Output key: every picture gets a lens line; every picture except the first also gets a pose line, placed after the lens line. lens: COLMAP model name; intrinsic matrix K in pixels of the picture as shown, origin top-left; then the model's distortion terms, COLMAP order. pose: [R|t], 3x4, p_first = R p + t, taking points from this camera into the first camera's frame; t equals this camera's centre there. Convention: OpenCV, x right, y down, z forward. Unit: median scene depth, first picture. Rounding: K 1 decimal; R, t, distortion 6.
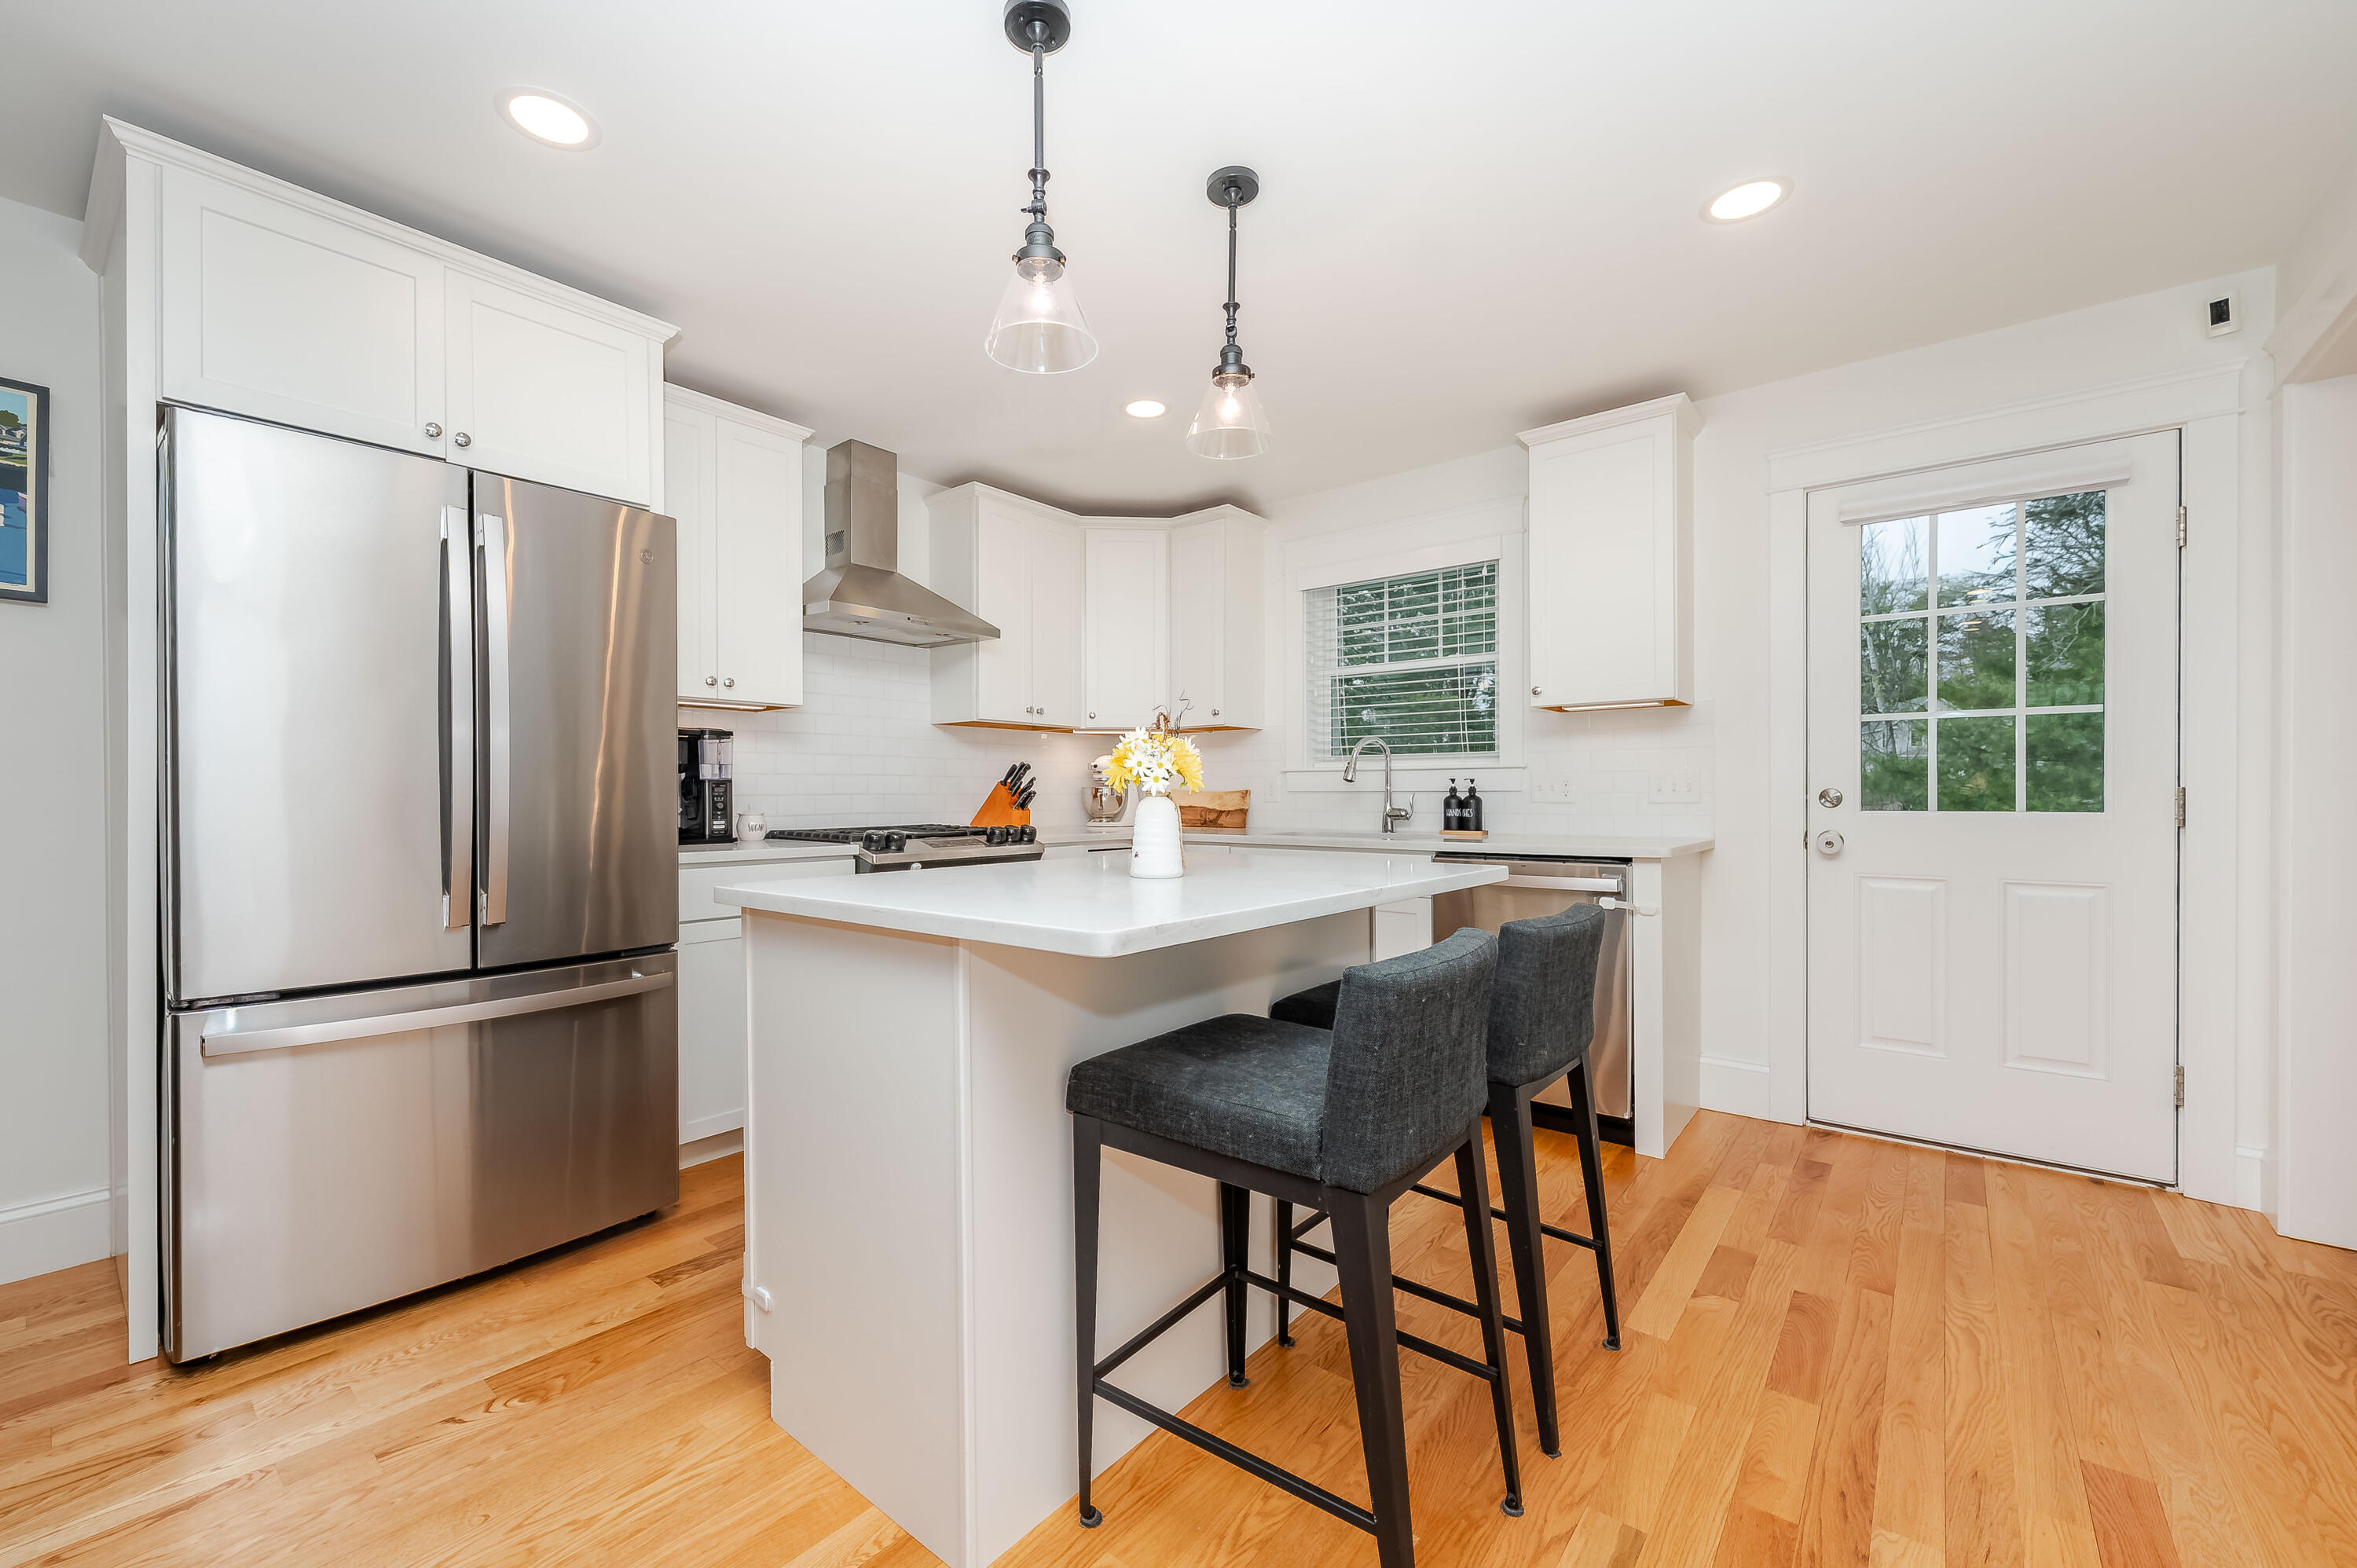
lens RADIAL K [[938.9, 0, 1183.0], [0, 938.9, 794.8], [0, 0, 1]] dist [-0.002584, -0.000268]
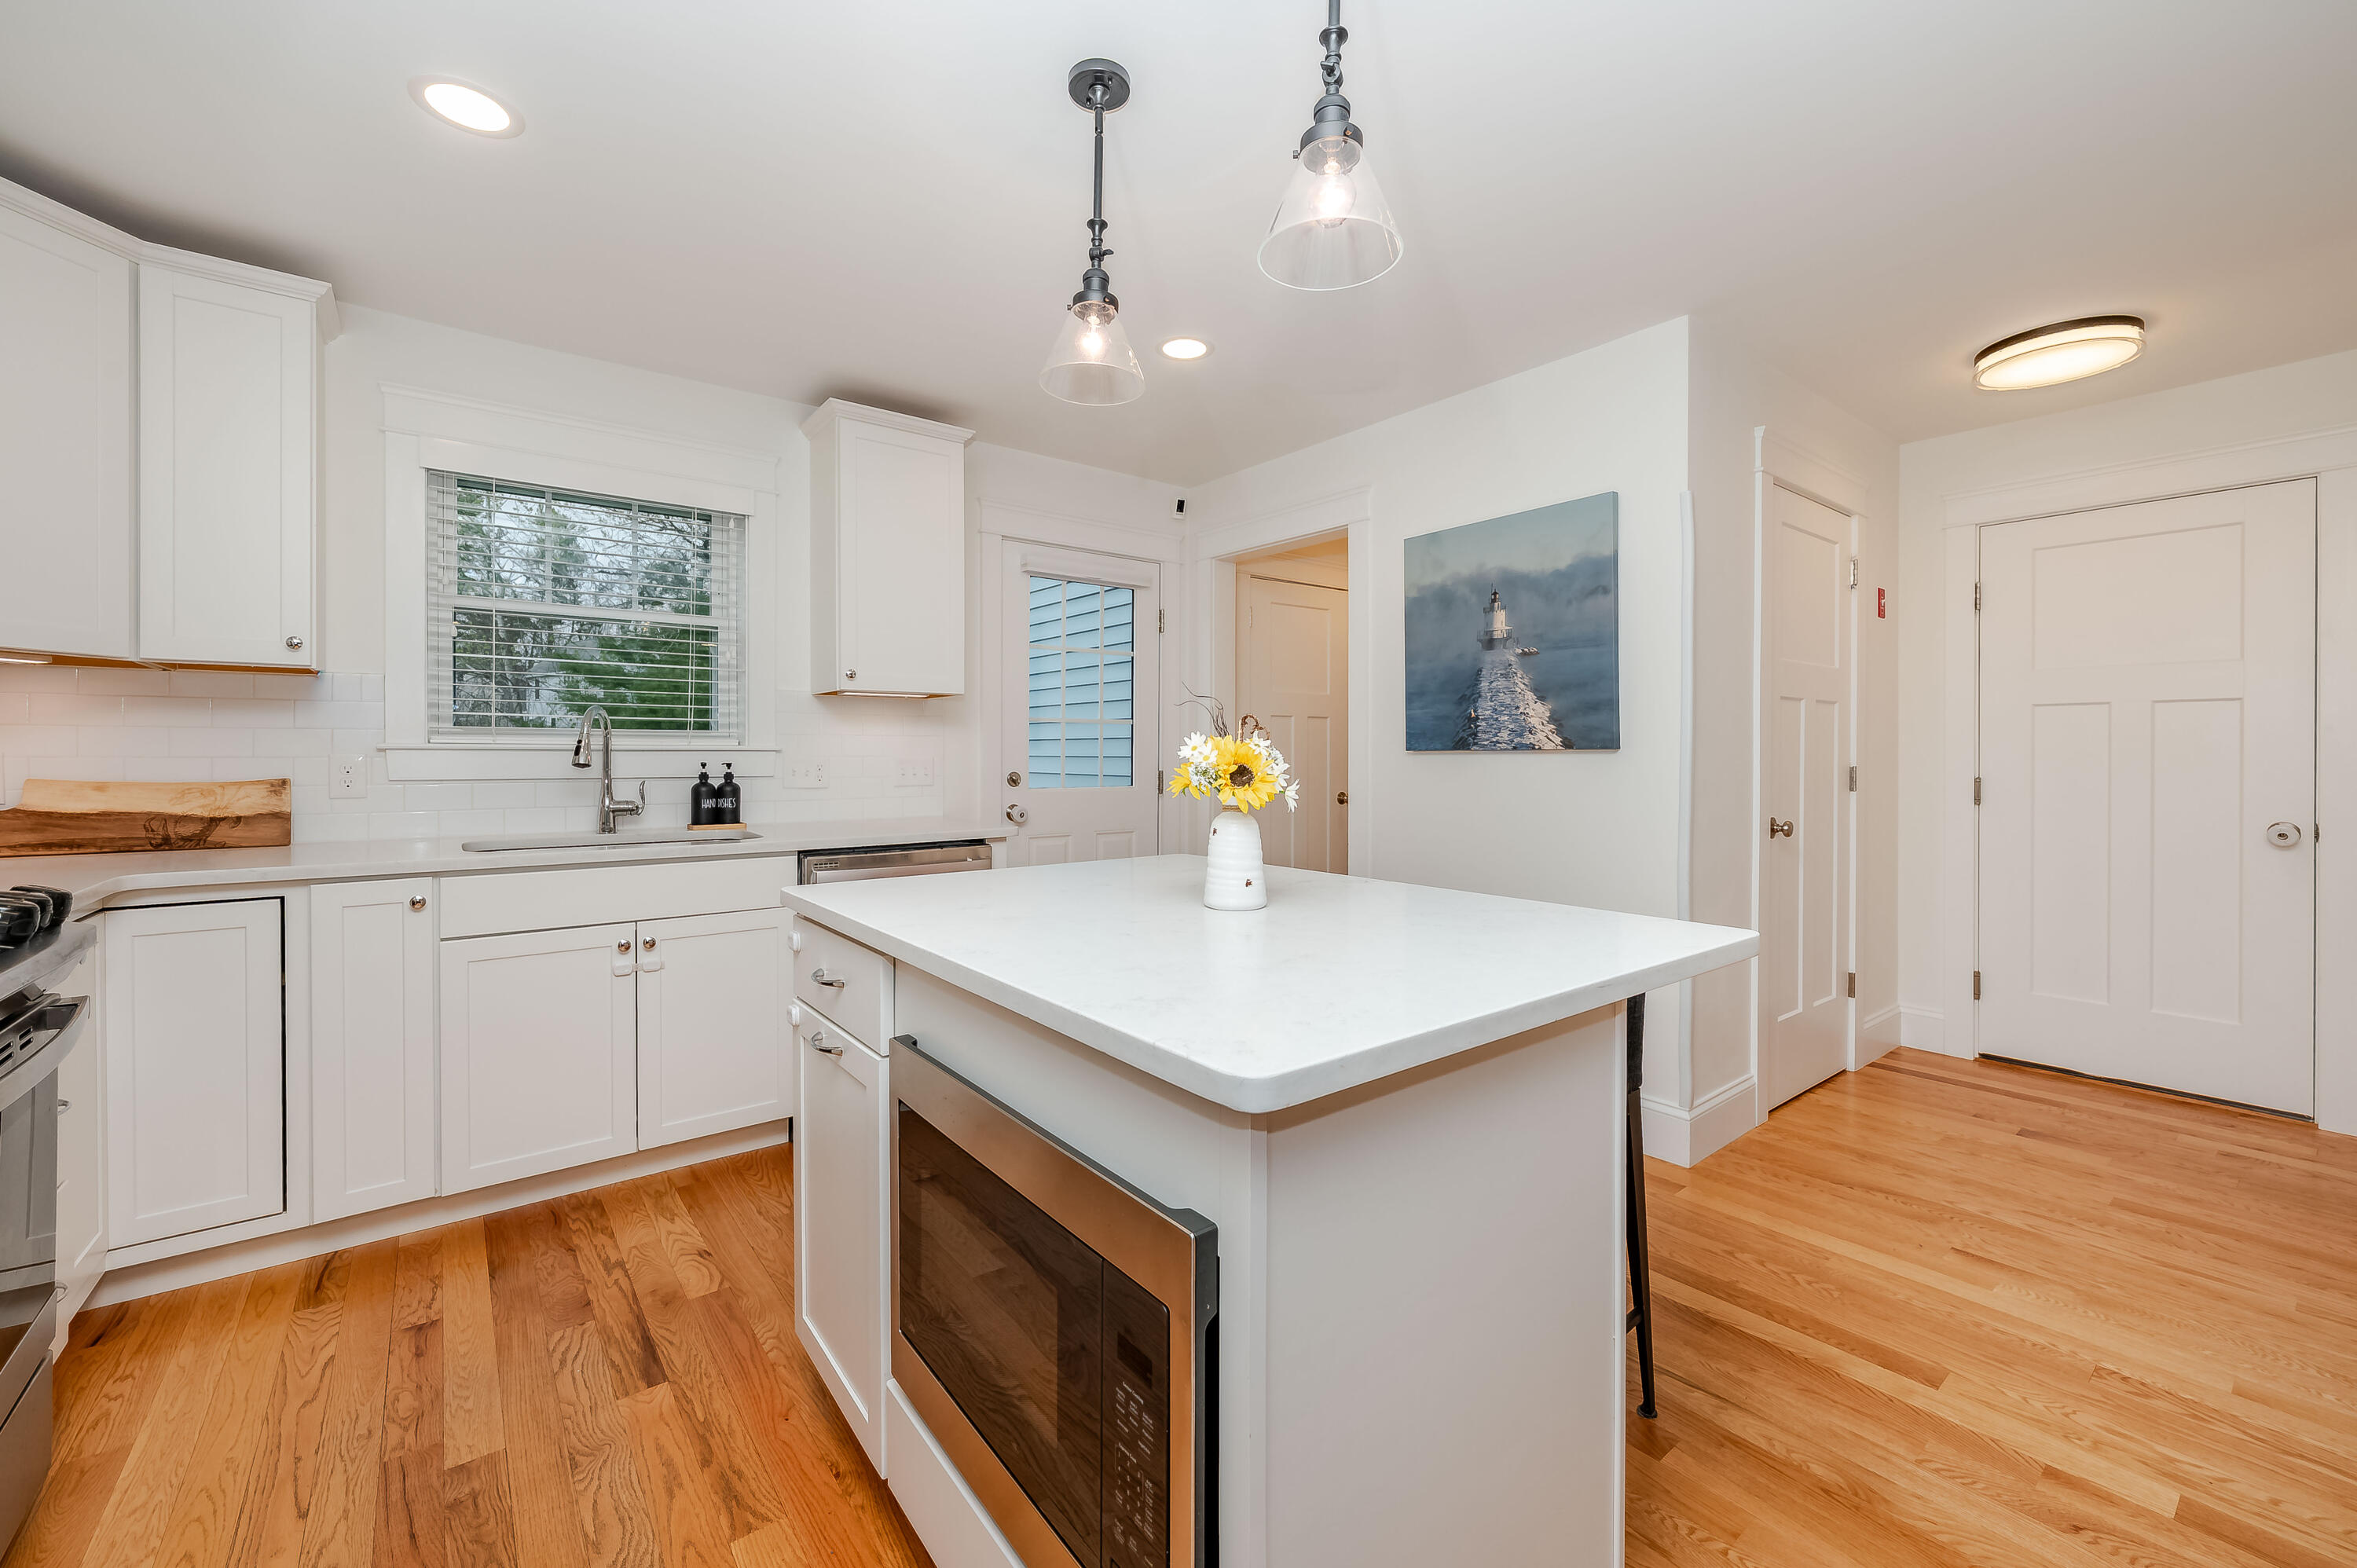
lens RADIAL K [[938.9, 0, 1183.9], [0, 938.9, 765.6], [0, 0, 1]] dist [-0.002584, -0.000268]
pose [[0.217937, 0.001049, 0.975962, -0.417513], [0.004635, 0.999987, -0.002110, -0.010596], [-0.975952, 0.004984, 0.217929, 0.387458]]
